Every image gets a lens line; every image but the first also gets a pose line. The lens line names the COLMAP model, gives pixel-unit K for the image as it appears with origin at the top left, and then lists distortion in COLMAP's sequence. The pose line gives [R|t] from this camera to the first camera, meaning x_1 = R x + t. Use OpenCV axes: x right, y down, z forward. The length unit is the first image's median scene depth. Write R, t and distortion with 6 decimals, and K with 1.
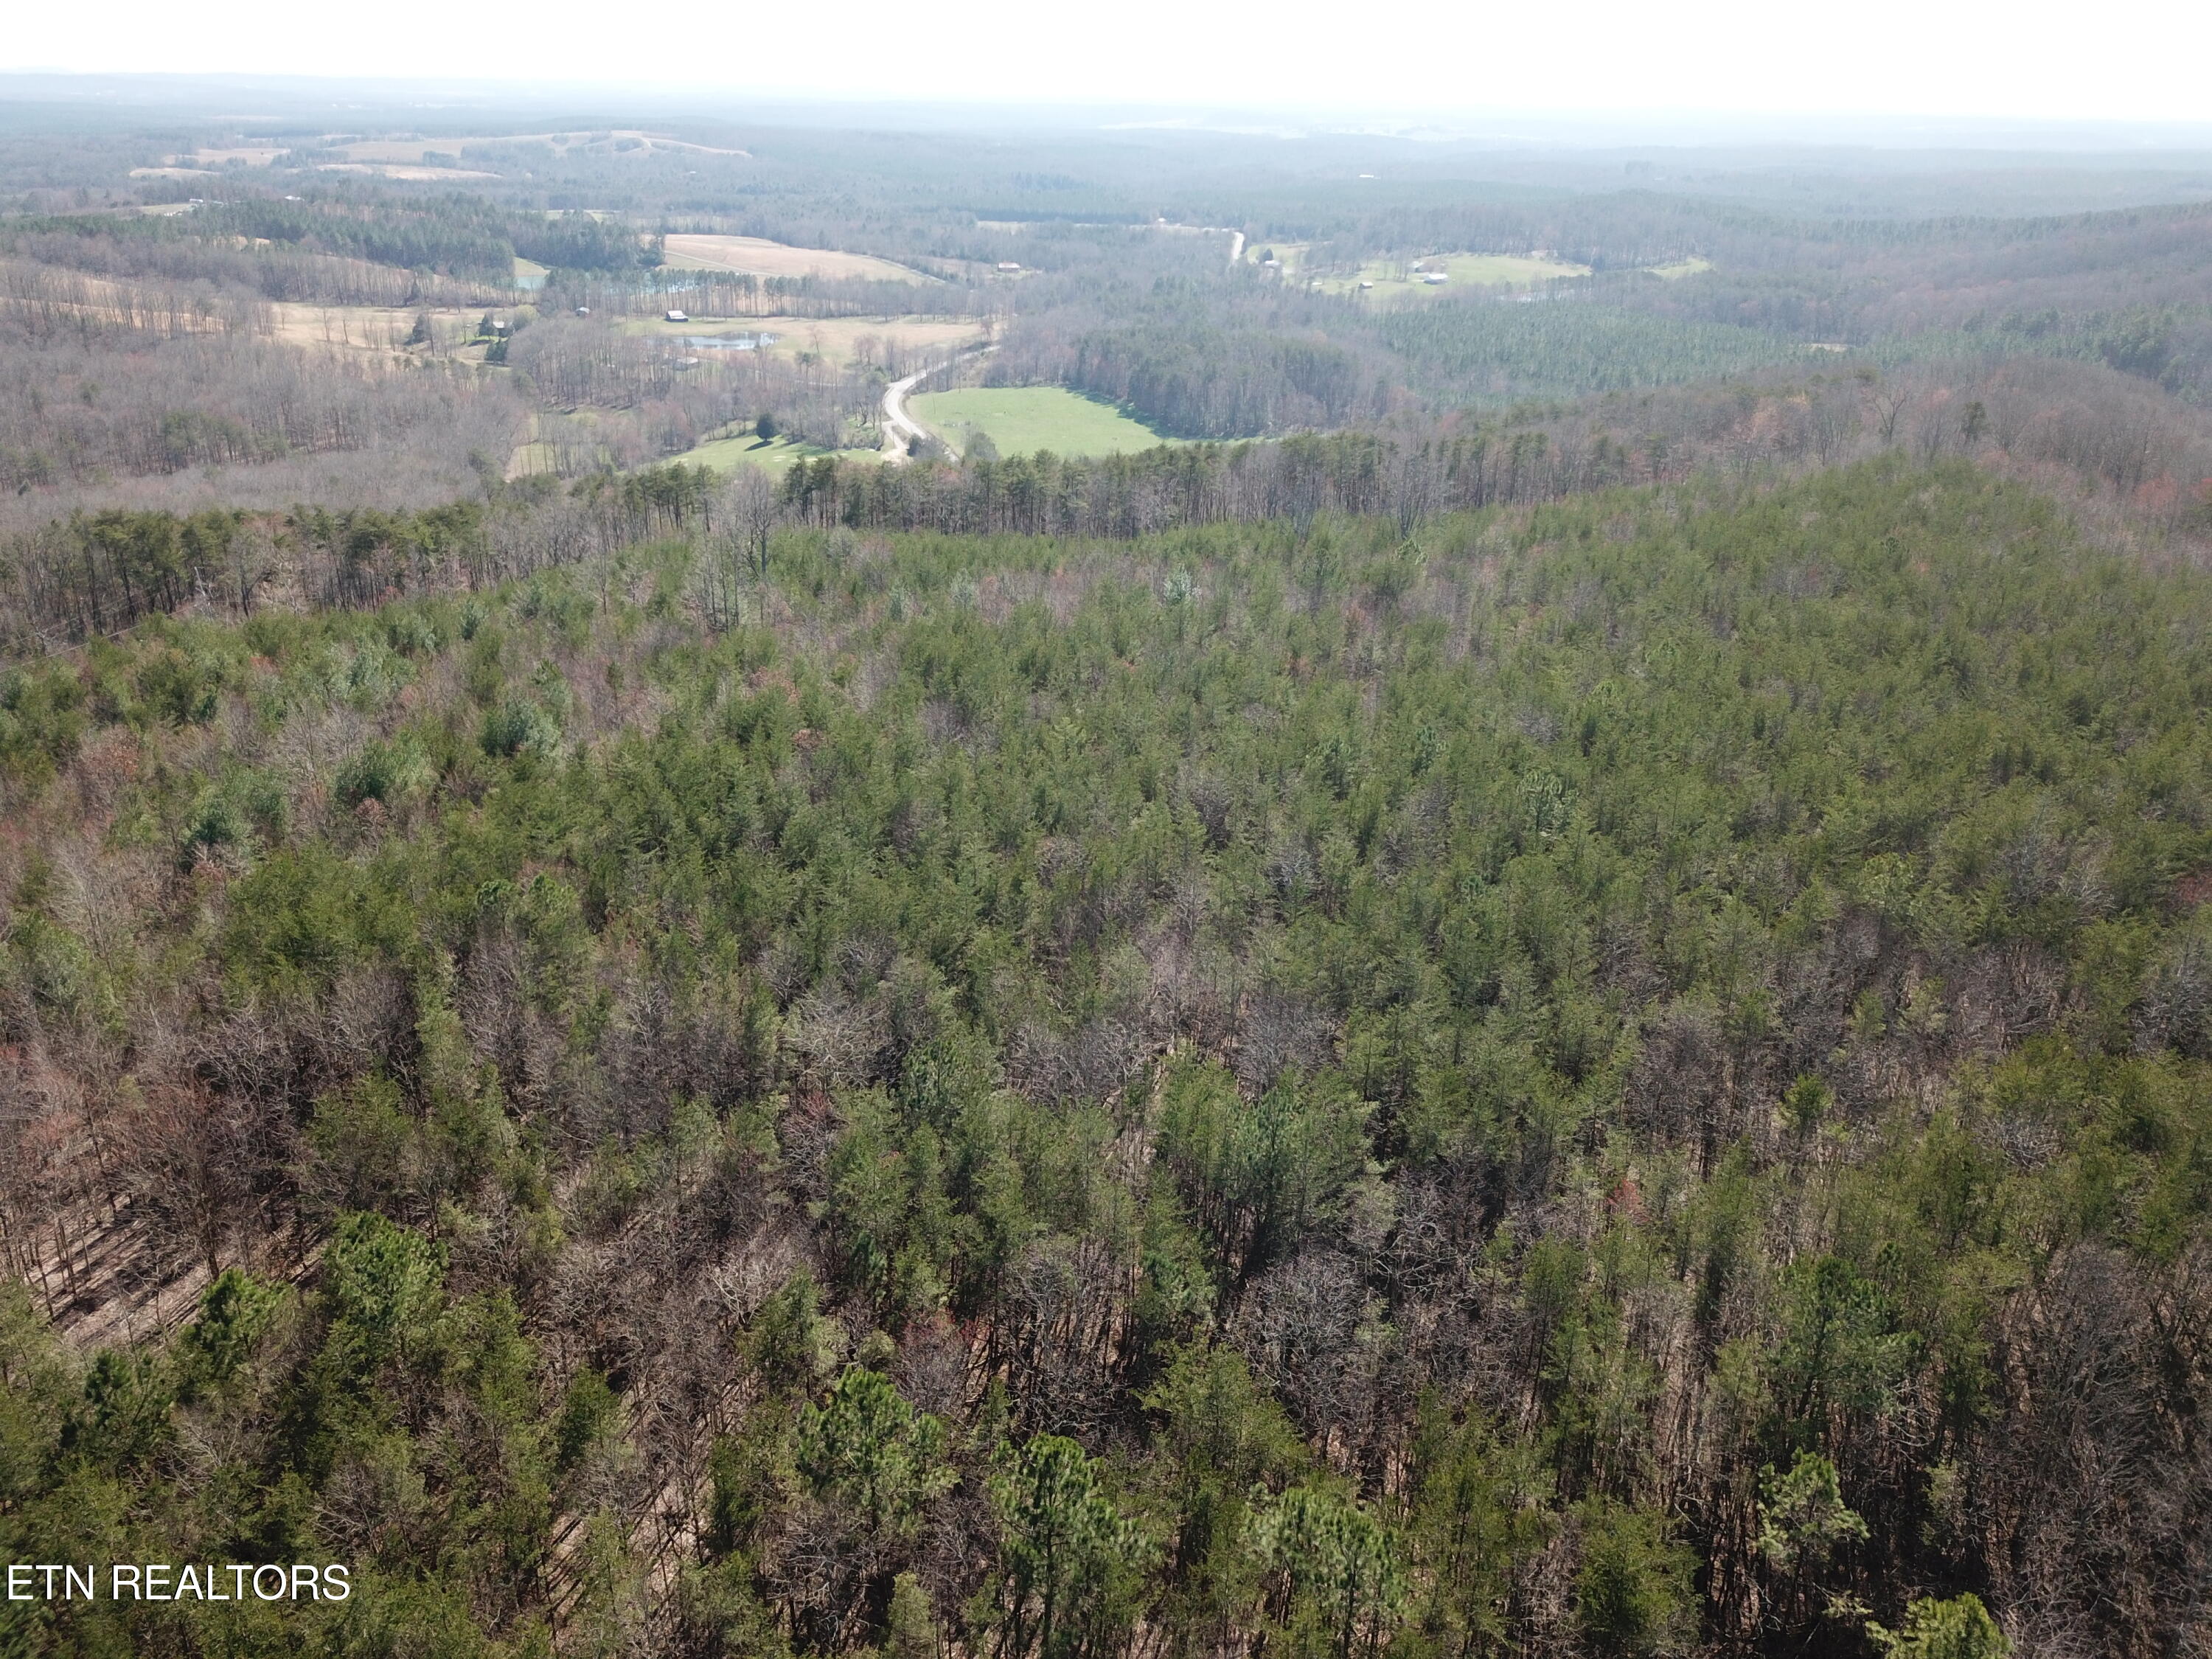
lens RADIAL K [[1704.3, 0, 1112.7], [0, 1704.3, 826.9], [0, 0, 1]] dist [0.013060, -0.013661]
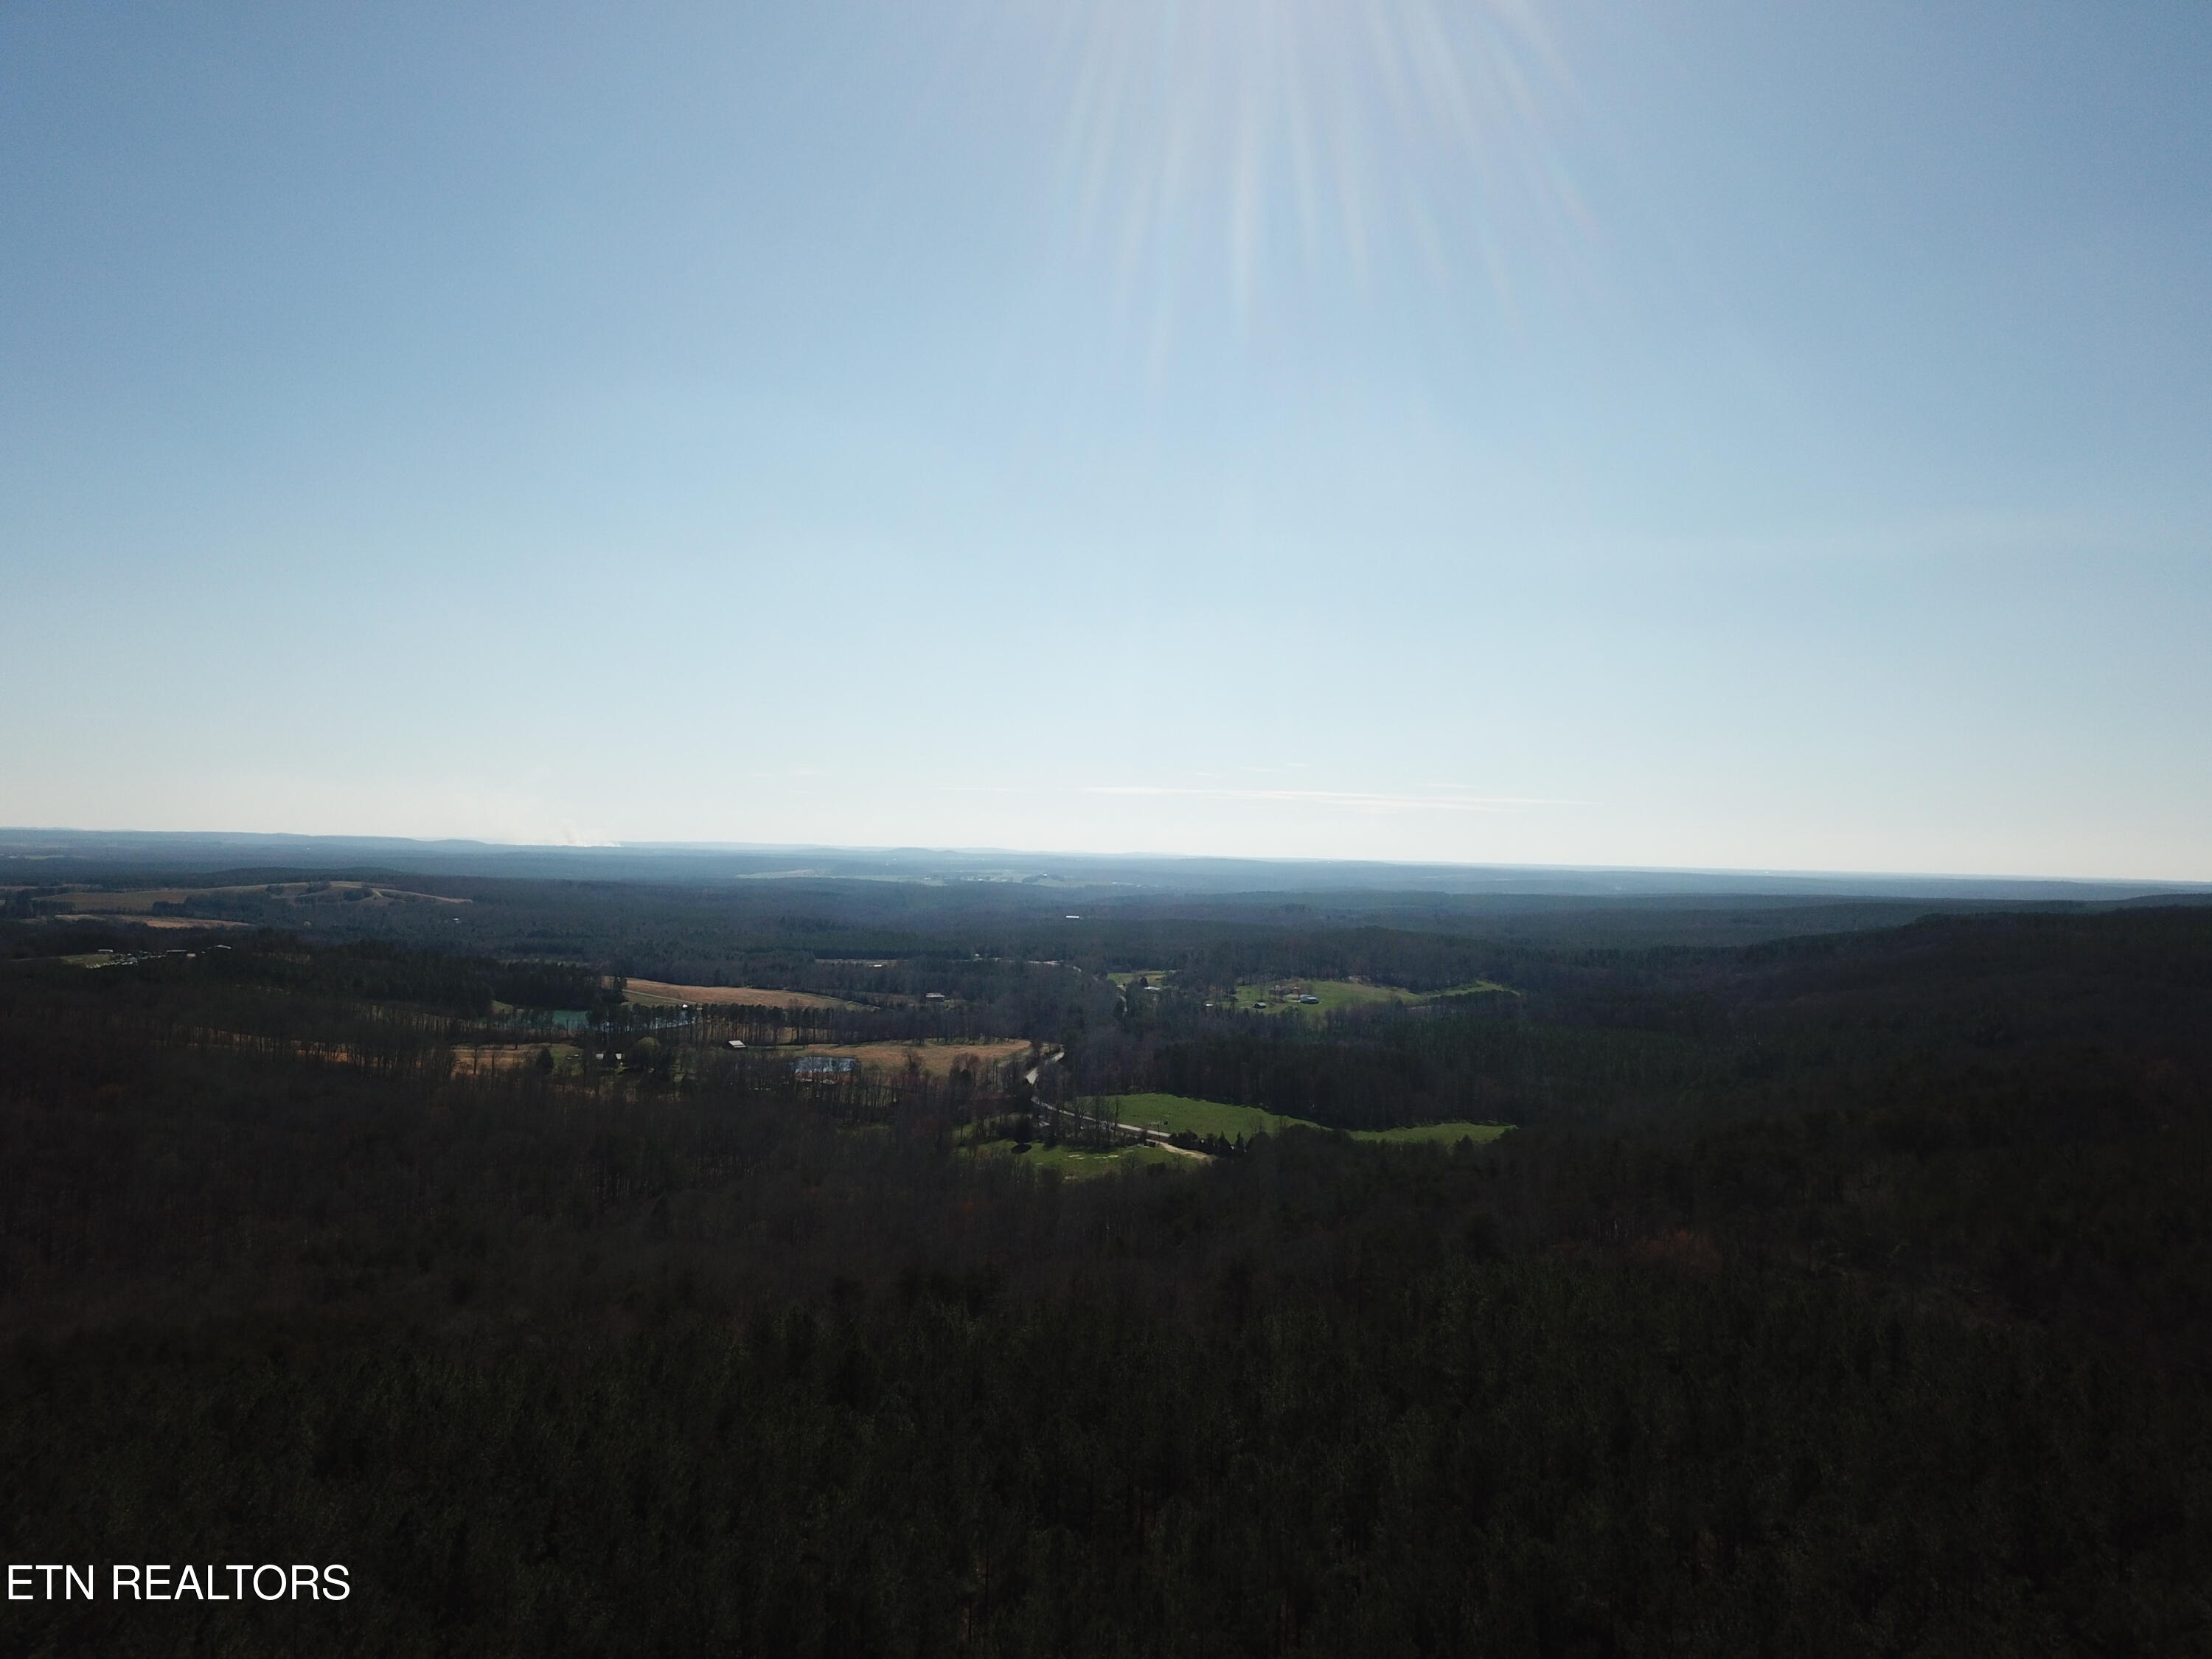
lens RADIAL K [[1704.3, 0, 1100.2], [0, 1704.3, 827.1], [0, 0, 1]] dist [0.013060, -0.013661]
pose [[0.968583, 0.006413, 0.248609, -0.112192], [0.094894, 0.914501, -0.393298, 0.007105], [-0.229876, 0.404533, 0.885161, -0.020845]]
